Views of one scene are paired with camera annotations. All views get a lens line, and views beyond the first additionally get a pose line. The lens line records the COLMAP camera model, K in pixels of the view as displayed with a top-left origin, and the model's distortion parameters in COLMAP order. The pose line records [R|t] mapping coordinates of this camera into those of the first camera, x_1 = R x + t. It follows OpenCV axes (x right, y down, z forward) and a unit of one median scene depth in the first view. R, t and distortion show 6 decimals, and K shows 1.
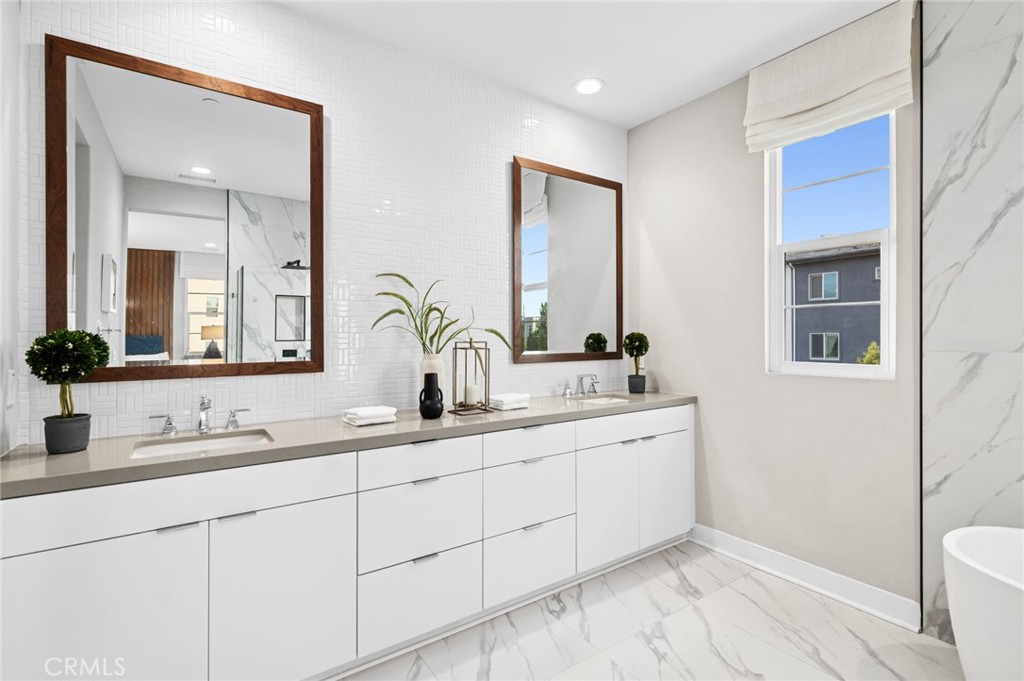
lens RADIAL K [[474.0, 0, 514.8], [0, 474.0, 335.3], [0, 0, 1]] dist [-0.005202, 0.003410]
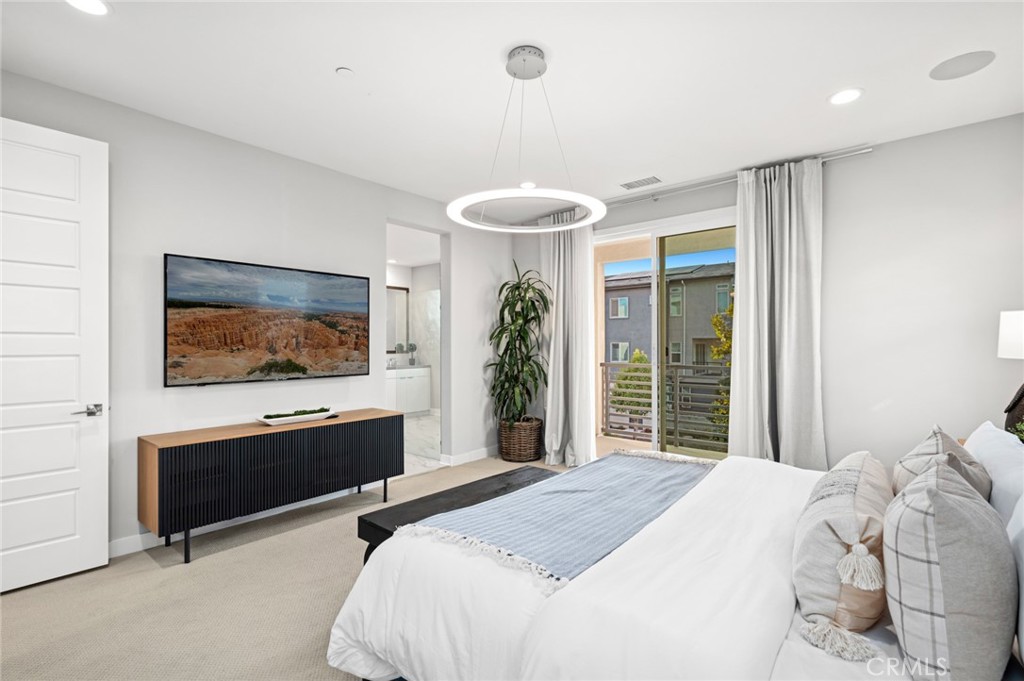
lens RADIAL K [[474.0, 0, 511.1], [0, 474.0, 342.0], [0, 0, 1]] dist [-0.005202, 0.003410]
pose [[0.962541, 0.005145, 0.271086, 0.057500], [-0.003608, 0.999974, -0.006170, 0.000668], [-0.271111, 0.004960, 0.962535, -1.877373]]
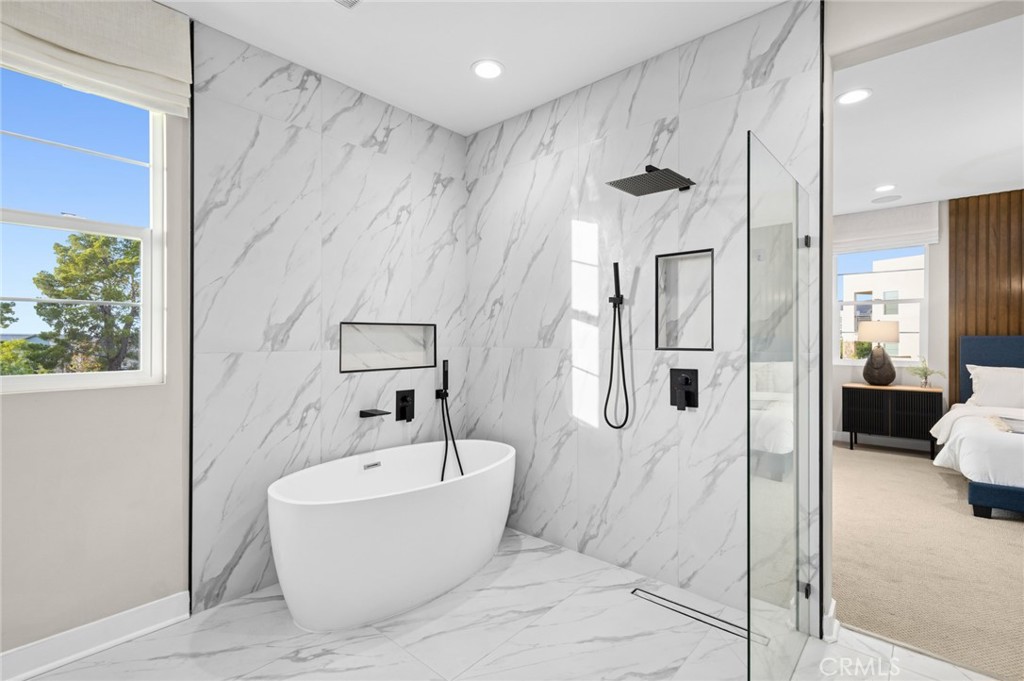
lens RADIAL K [[474.0, 0, 515.0], [0, 474.0, 337.5], [0, 0, 1]] dist [-0.005202, 0.003410]
pose [[-0.231342, 0.002782, 0.972868, -0.365903], [-0.002897, 0.999990, -0.003549, -0.001017], [-0.972868, -0.003639, -0.231332, 0.548709]]
